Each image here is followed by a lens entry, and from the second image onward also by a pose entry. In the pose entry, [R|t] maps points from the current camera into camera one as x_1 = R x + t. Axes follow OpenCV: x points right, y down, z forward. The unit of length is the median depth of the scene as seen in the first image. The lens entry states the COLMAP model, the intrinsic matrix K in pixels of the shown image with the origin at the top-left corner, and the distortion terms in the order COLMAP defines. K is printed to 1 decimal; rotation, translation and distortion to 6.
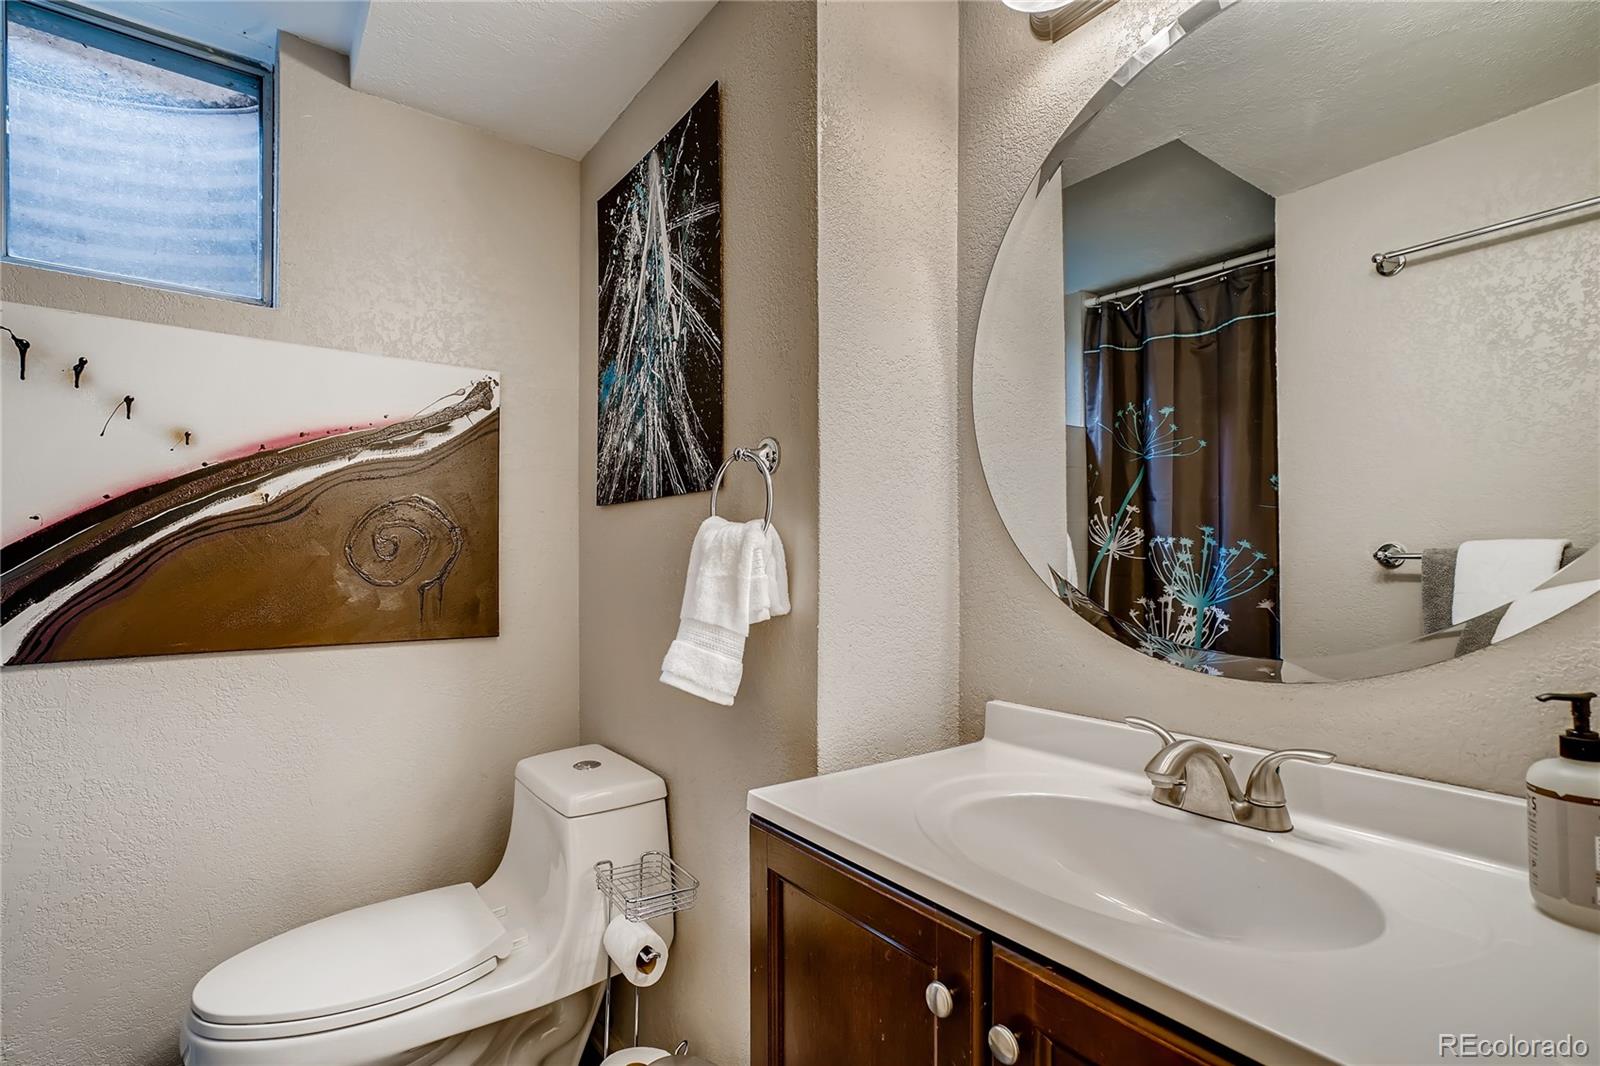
lens RADIAL K [[749.8, 0, 795.6], [0, 749.8, 534.1], [0, 0, 1]] dist [0.003875, 0.000928]
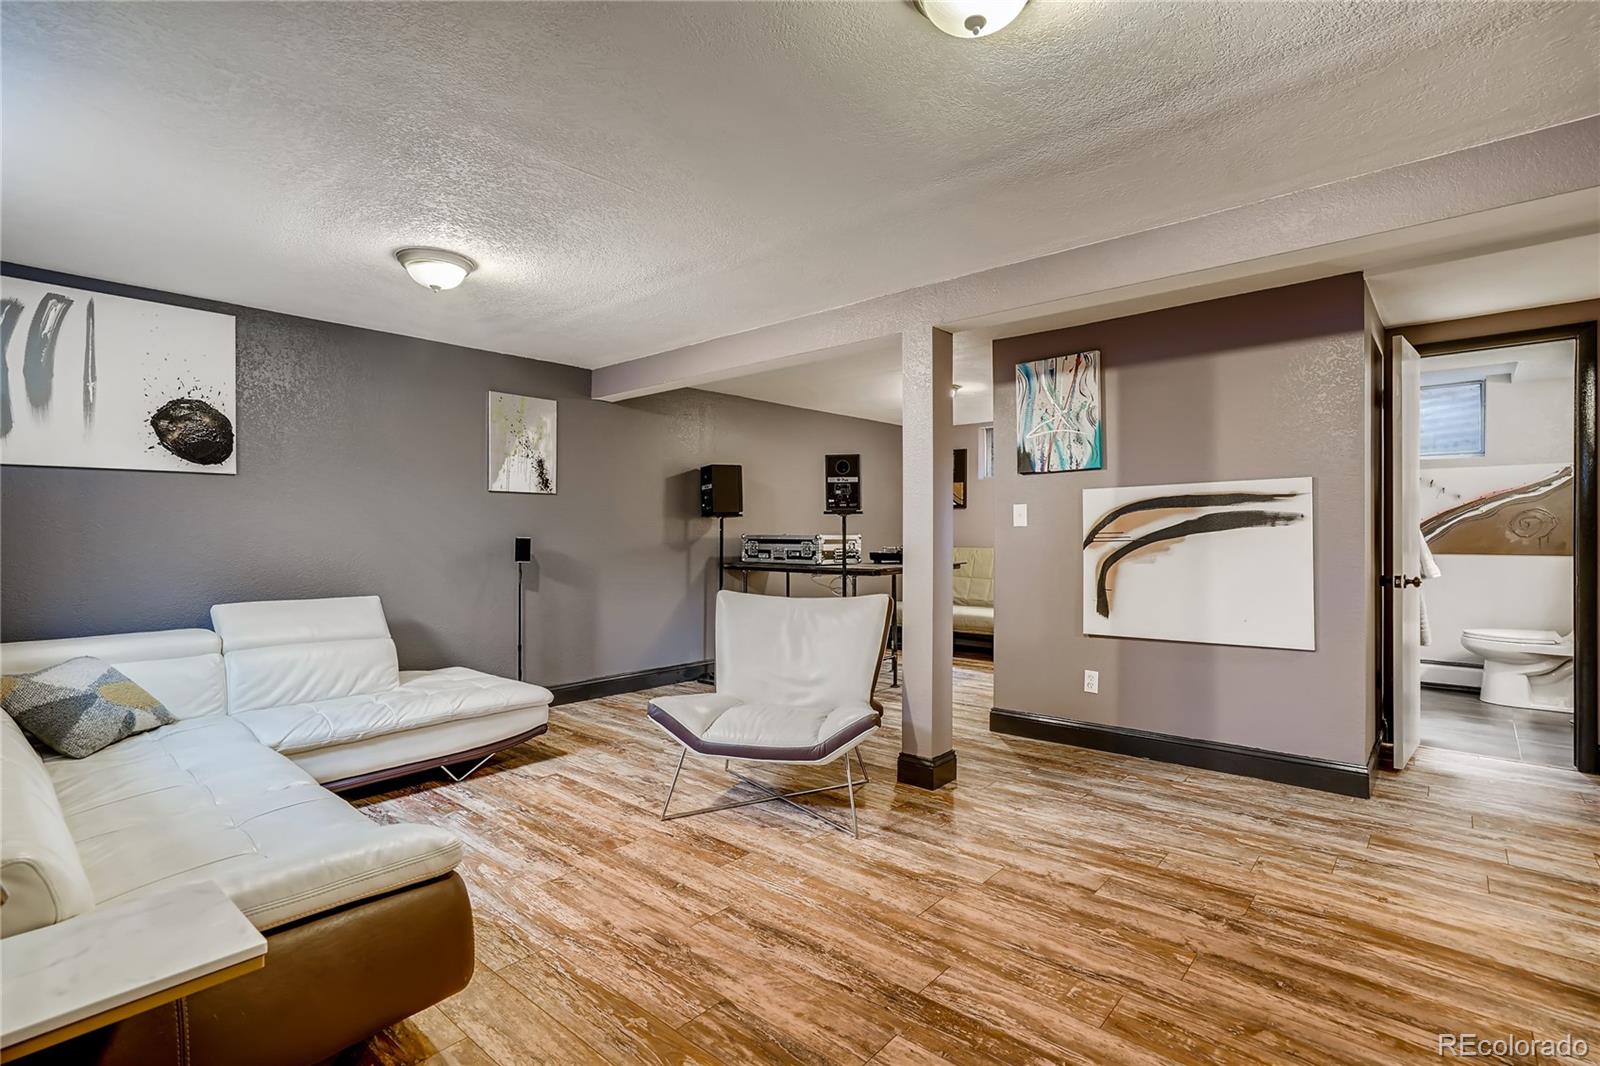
lens RADIAL K [[749.8, 0, 796.6], [0, 749.8, 533.4], [0, 0, 1]] dist [0.003875, 0.000928]
pose [[0.166209, -0.007637, -0.986061, 2.080704], [0.012043, 0.999911, -0.005714, 0.033898], [0.986017, -0.010926, 0.166286, -2.562019]]
